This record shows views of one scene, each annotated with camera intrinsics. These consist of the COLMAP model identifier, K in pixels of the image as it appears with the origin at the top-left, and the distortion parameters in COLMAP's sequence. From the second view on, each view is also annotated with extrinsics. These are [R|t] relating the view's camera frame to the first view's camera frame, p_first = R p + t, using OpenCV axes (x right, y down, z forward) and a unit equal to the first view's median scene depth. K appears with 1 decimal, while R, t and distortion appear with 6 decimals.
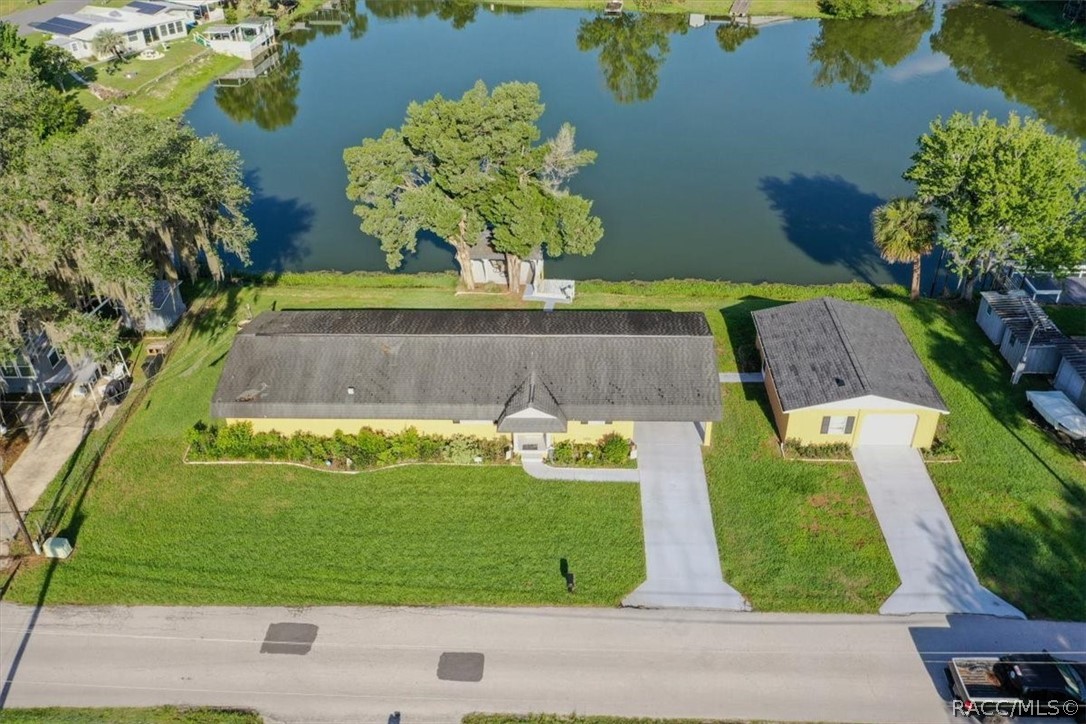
lens RADIAL K [[858.4, 0, 562.1], [0, 858.4, 381.8], [0, 0, 1]] dist [0.026358, -0.017691]
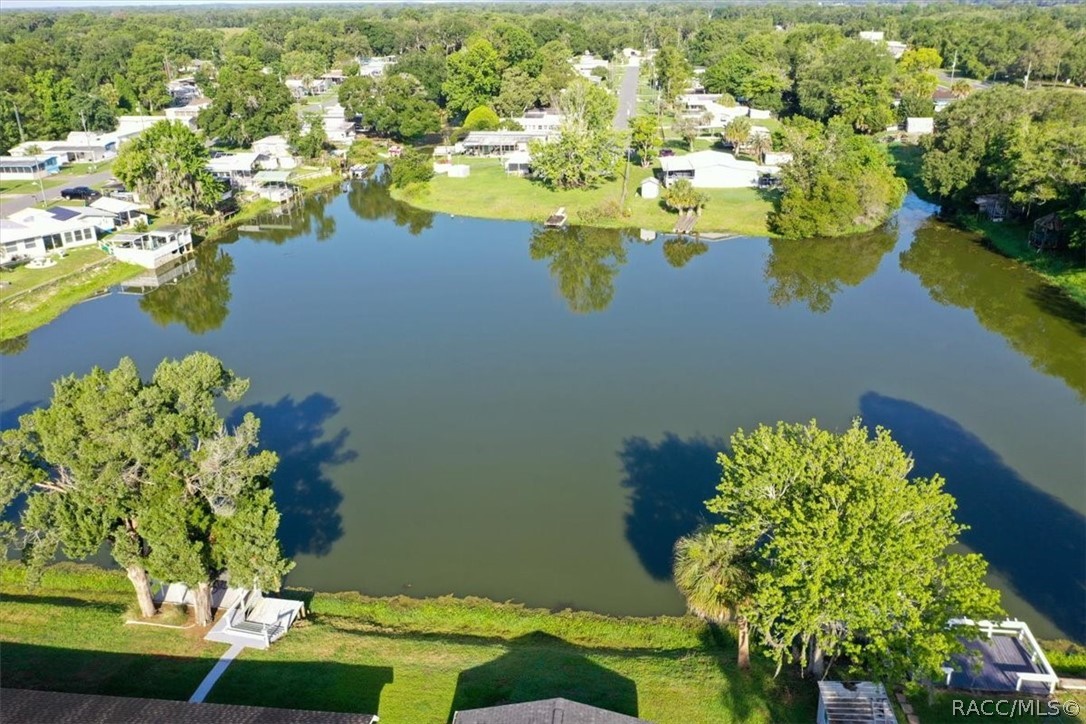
lens RADIAL K [[858.4, 0, 553.4], [0, 858.4, 387.3], [0, 0, 1]] dist [0.026358, -0.017691]
pose [[0.998594, 0.027972, -0.045034, 0.119793], [-0.036264, 0.980060, -0.195366, -0.074795], [0.038671, 0.196724, 0.979696, 0.113940]]
